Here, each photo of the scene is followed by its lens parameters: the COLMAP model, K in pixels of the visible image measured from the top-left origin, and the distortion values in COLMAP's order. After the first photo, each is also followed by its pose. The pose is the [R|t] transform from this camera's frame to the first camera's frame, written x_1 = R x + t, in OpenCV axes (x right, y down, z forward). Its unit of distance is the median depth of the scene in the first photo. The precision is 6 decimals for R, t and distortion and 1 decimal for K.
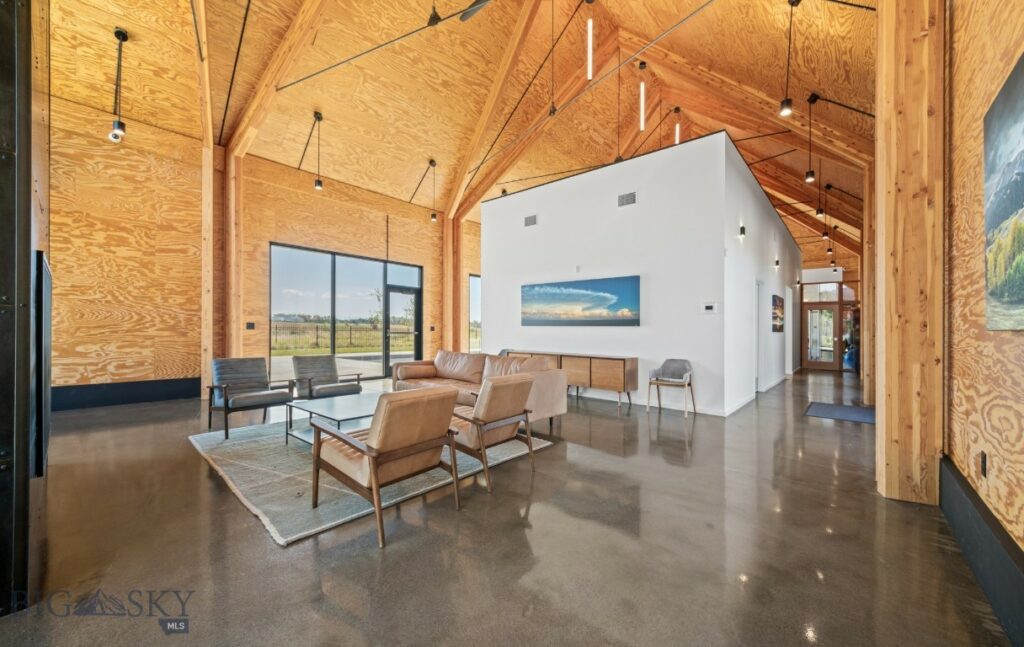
lens RADIAL K [[377.8, 0, 511.8], [0, 377.8, 352.2], [0, 0, 1]] dist [-0.000380, -0.000047]
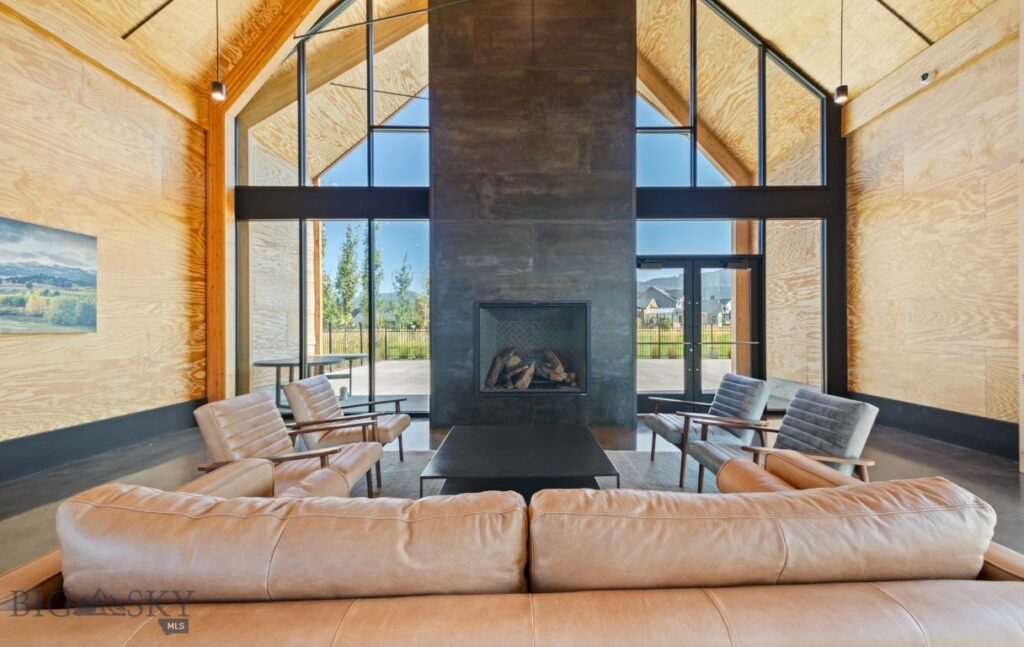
lens RADIAL K [[393.0, 0, 512.0], [0, 393.0, 323.5], [0, 0, 1]] dist [-0.000796, -0.000114]
pose [[-0.750497, -0.018794, -0.660606, 0.059787], [-0.037845, 0.999177, 0.014568, -0.057845], [0.659789, 0.035934, -0.750591, 0.917964]]
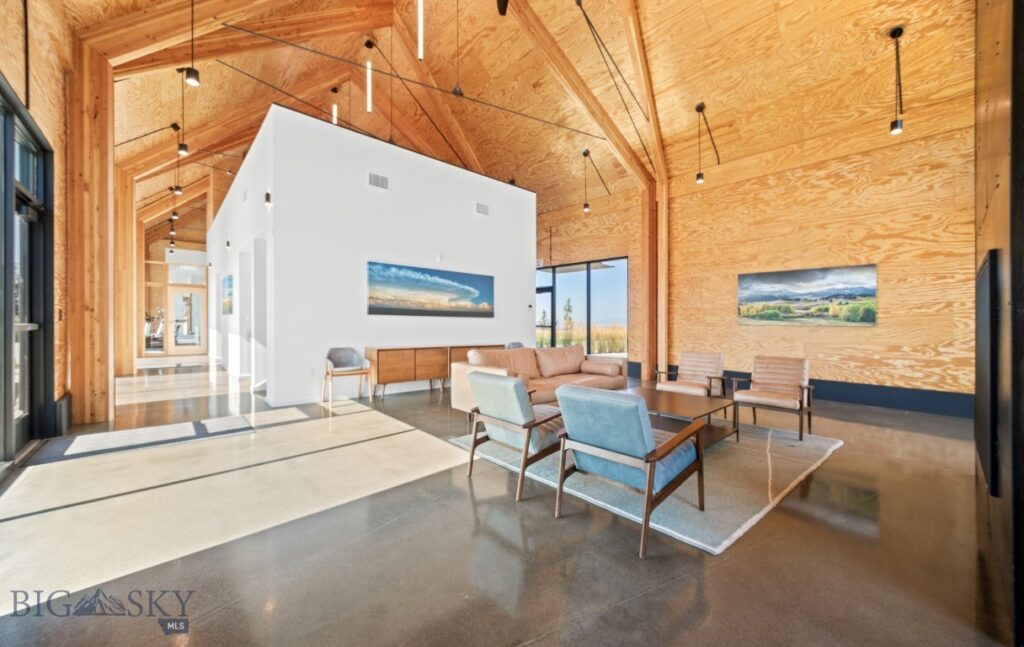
lens RADIAL K [[393.0, 0, 512.0], [0, 393.0, 323.5], [0, 0, 1]] dist [-0.000796, -0.000114]
pose [[0.111999, -0.020409, 0.993499, -0.894228], [0.039775, 0.999080, 0.016040, -0.066826], [-0.992912, 0.037720, 0.112708, 0.783012]]
